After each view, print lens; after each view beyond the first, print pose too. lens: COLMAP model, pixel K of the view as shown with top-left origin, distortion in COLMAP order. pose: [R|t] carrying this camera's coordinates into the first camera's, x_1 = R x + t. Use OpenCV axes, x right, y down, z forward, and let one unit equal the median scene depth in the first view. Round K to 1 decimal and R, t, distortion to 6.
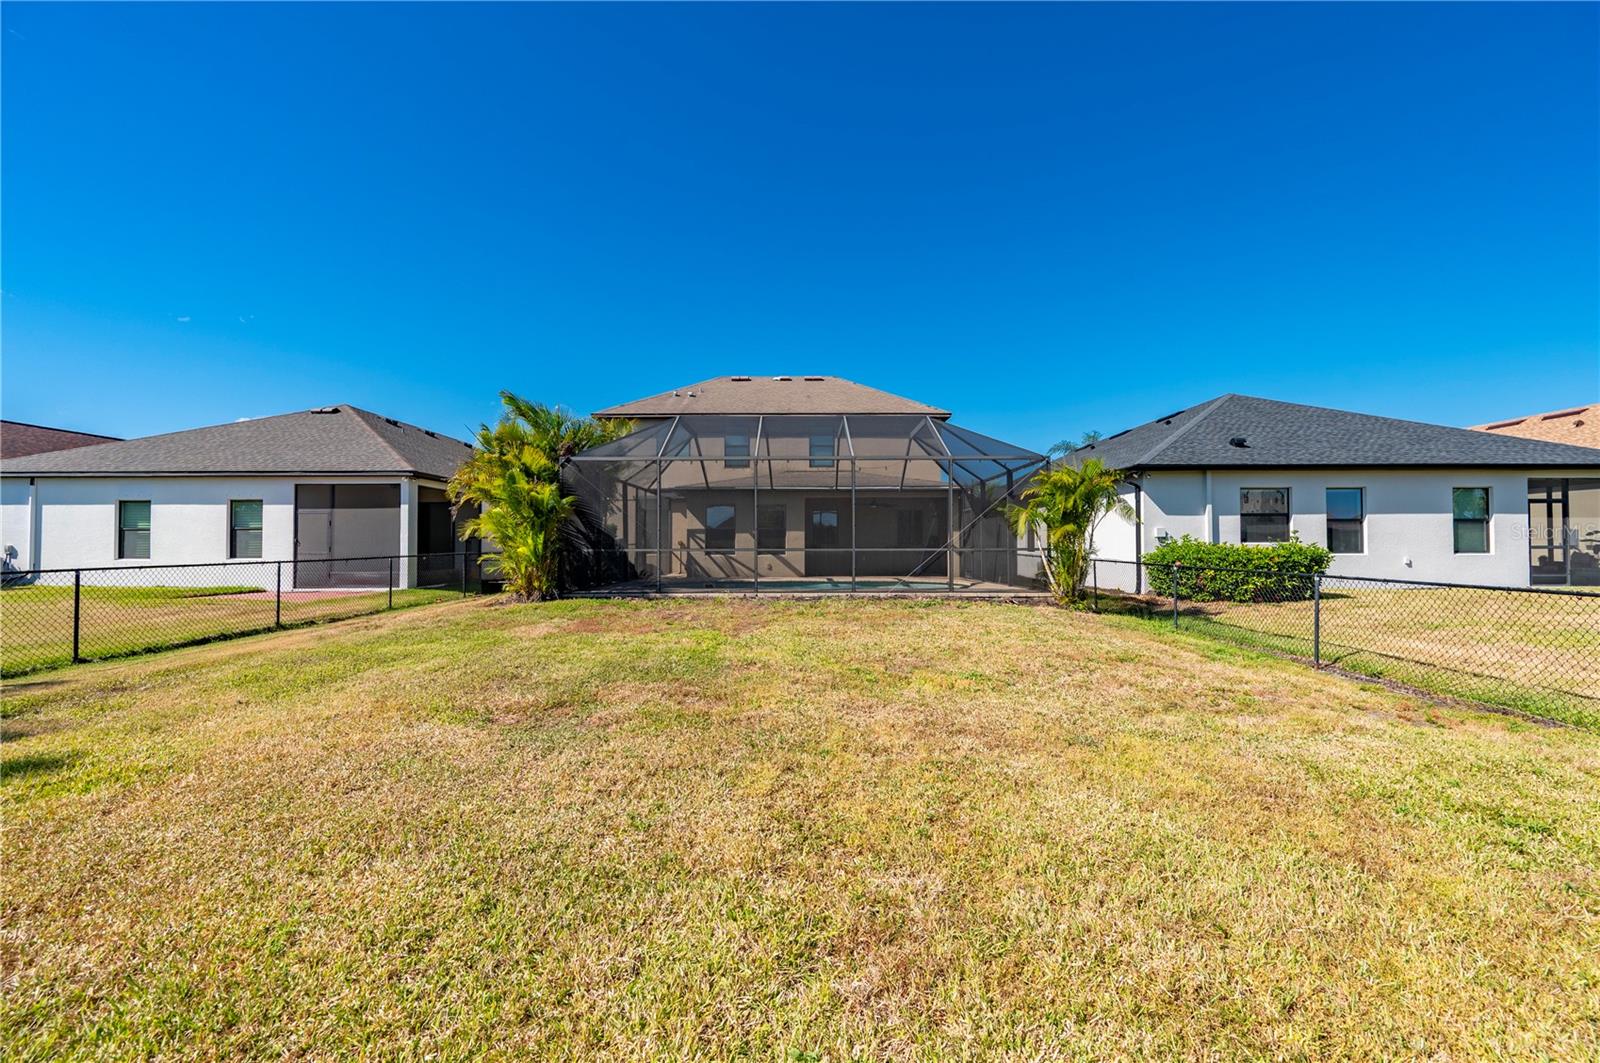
lens RADIAL K [[642.3, 0, 814.4], [0, 642.3, 537.0], [0, 0, 1]] dist [0.002170, -0.000189]
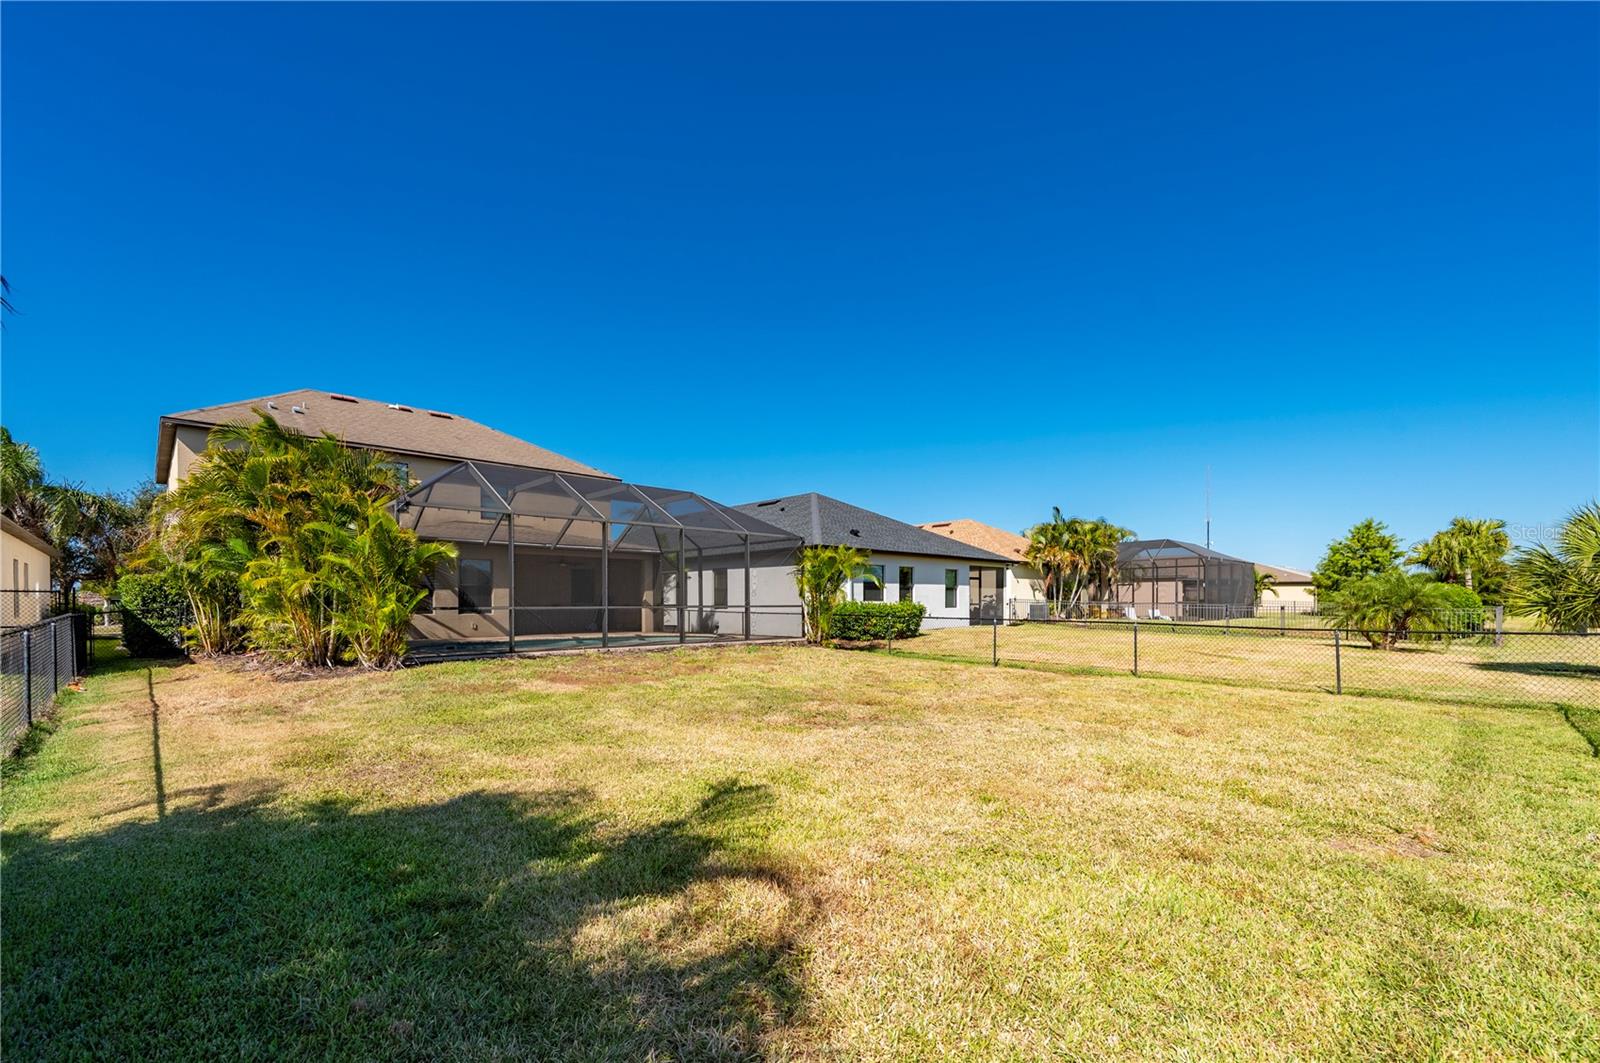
lens RADIAL K [[651.3, 0, 794.9], [0, 651.3, 606.1], [0, 0, 1]] dist [0.001114, 0.000014]
pose [[0.734861, -0.003536, 0.678209, -0.446492], [-0.008643, 0.999856, 0.014578, -0.000536], [-0.678163, -0.016574, 0.734725, 0.002443]]
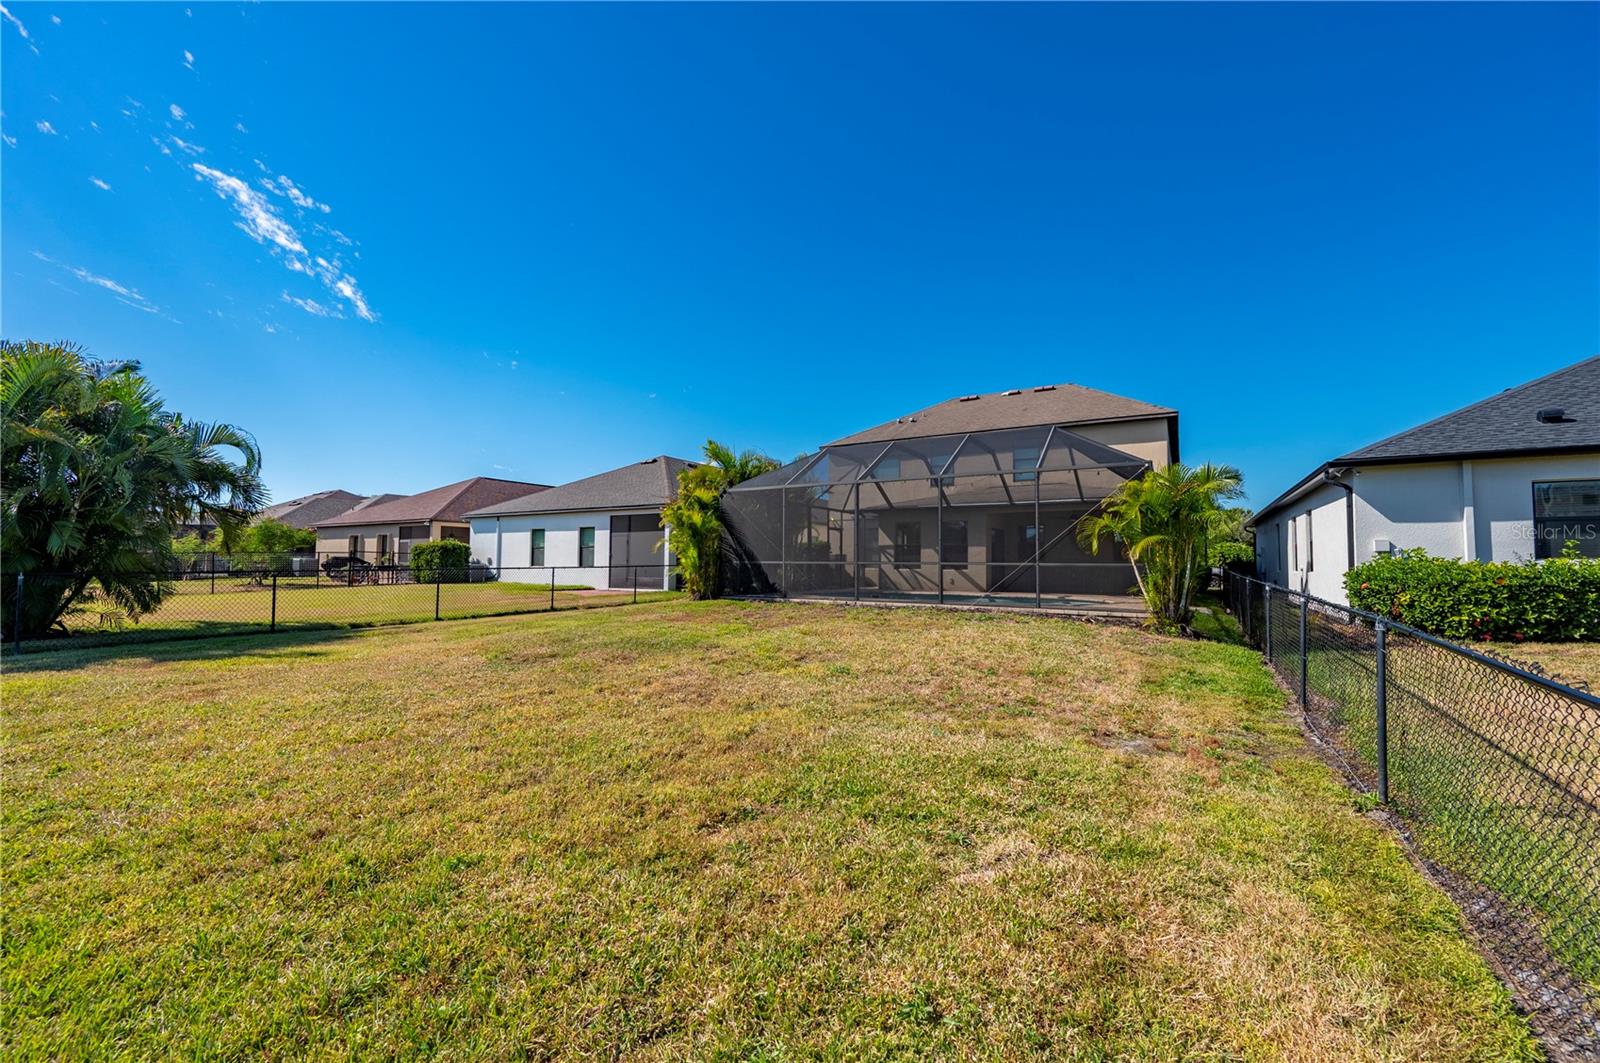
lens RADIAL K [[642.3, 0, 809.4], [0, 642.3, 525.8], [0, 0, 1]] dist [0.002170, -0.000189]
pose [[0.858988, -0.021611, -0.511540, 0.321889], [-0.000080, 0.999103, -0.042343, 0.002285], [0.511996, 0.036413, 0.858216, -0.013636]]
